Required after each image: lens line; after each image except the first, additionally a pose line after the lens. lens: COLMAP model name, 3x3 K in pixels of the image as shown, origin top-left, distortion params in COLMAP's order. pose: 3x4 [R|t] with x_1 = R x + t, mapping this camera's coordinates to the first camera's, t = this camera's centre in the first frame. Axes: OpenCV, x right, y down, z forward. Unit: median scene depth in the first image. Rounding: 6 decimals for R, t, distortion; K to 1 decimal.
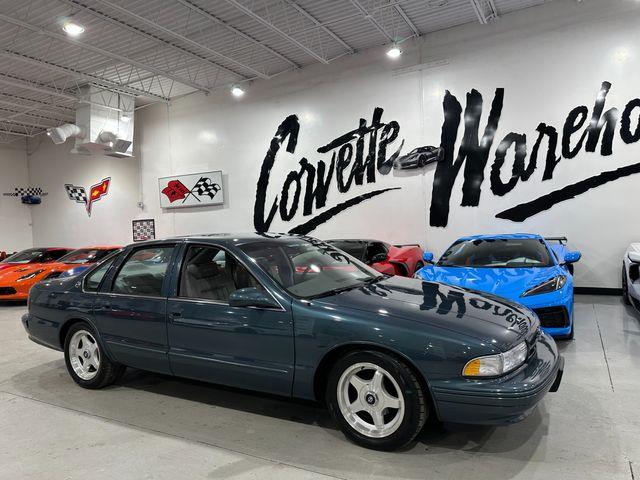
lens RADIAL K [[453.1, 0, 321.2], [0, 453.1, 240.3], [0, 0, 1]] dist [0.089582, -0.128387]
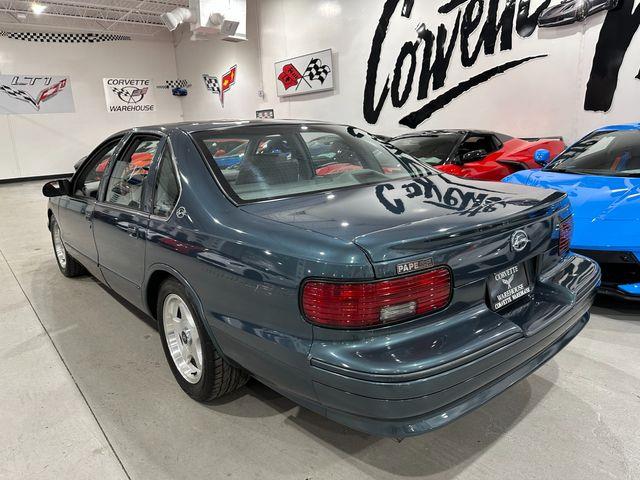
lens RADIAL K [[459.3, 0, 309.0], [0, 459.3, 237.0], [0, 0, 1]] dist [0.038712, -0.051575]
pose [[0.922029, 0.085738, -0.377506, 0.130252], [0.001333, 0.974457, 0.224570, -0.000845], [0.387118, -0.207564, 0.898364, 0.148740]]
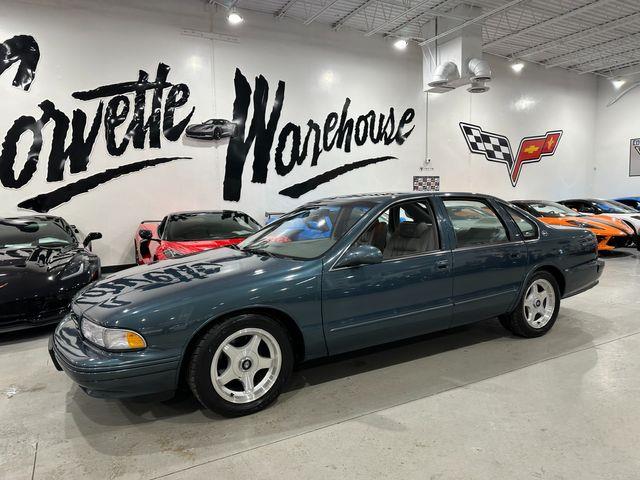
lens RADIAL K [[453.1, 0, 328.5], [0, 453.1, 239.3], [0, 0, 1]] dist [0.089582, -0.128387]
pose [[0.518044, -0.042622, 0.854291, -0.493681], [0.020952, 0.999090, 0.037140, 0.022257], [-0.855097, -0.001341, 0.518466, 0.274021]]
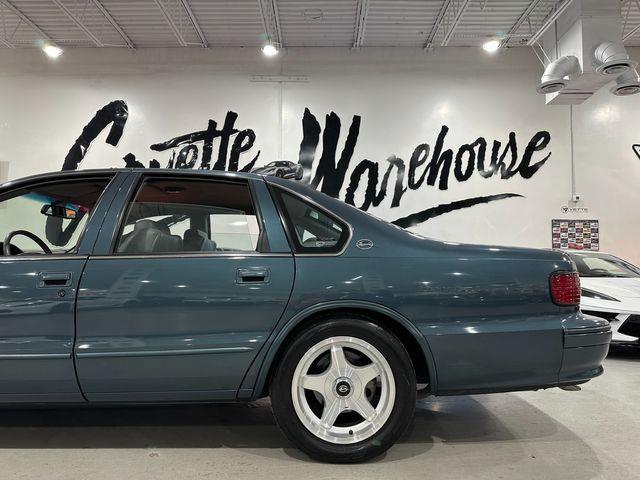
lens RADIAL K [[453.1, 0, 325.2], [0, 453.1, 242.8], [0, 0, 1]] dist [0.089582, -0.128387]
pose [[0.873086, 0.080161, 0.480932, -0.131568], [-0.032308, 0.993736, -0.106982, 0.060049], [-0.486495, 0.077867, 0.870206, 0.145114]]
